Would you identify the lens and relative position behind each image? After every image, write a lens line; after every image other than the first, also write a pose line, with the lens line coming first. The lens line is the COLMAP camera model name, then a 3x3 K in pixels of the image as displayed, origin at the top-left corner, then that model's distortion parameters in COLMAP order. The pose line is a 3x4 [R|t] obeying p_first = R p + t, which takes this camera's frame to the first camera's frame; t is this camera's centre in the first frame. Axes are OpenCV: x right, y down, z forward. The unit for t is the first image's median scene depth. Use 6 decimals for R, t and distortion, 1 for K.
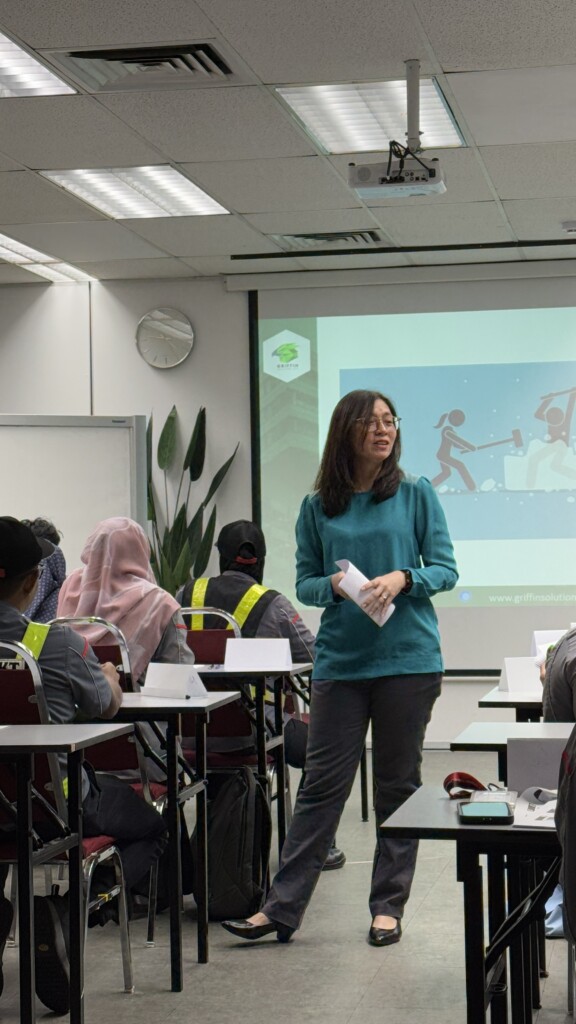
lens RADIAL K [[1996.9, 0, 288.0], [0, 1996.9, 512.0], [0, 0, 1]] dist [-0.013426, 0.119316]
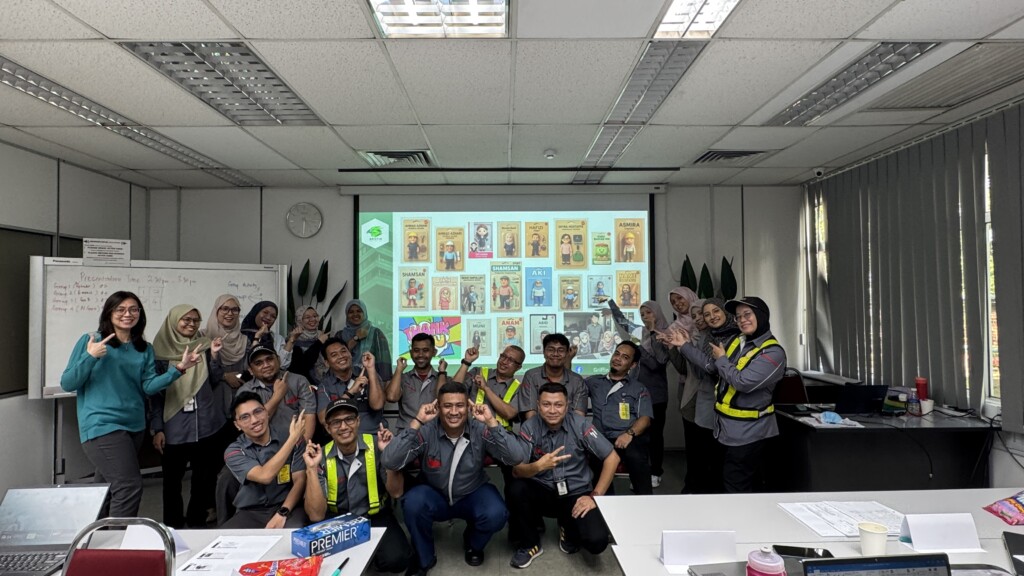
lens RADIAL K [[564.2, 0, 512.0], [0, 564.2, 288.0], [0, 0, 1]] dist [-0.000967, 0.000015]
pose [[0.981029, 0.018582, 0.192970, 0.034879], [-0.016375, 0.999781, -0.013025, -0.038043], [-0.193170, 0.009618, 0.981118, 0.742723]]
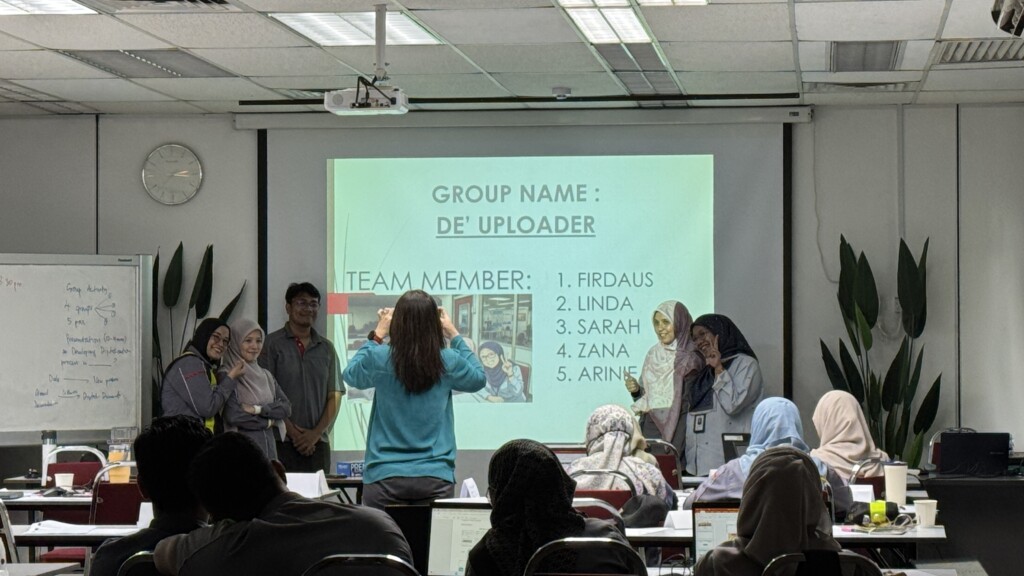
lens RADIAL K [[2623.9, 0, 512.2], [0, 2623.9, 321.7], [0, 0, 1]] dist [0.101836, -0.230876]
pose [[0.997666, 0.017982, 0.065880, 0.034557], [-0.018450, 0.999809, 0.006512, -0.039618], [-0.065750, -0.007712, 0.997806, -0.498936]]
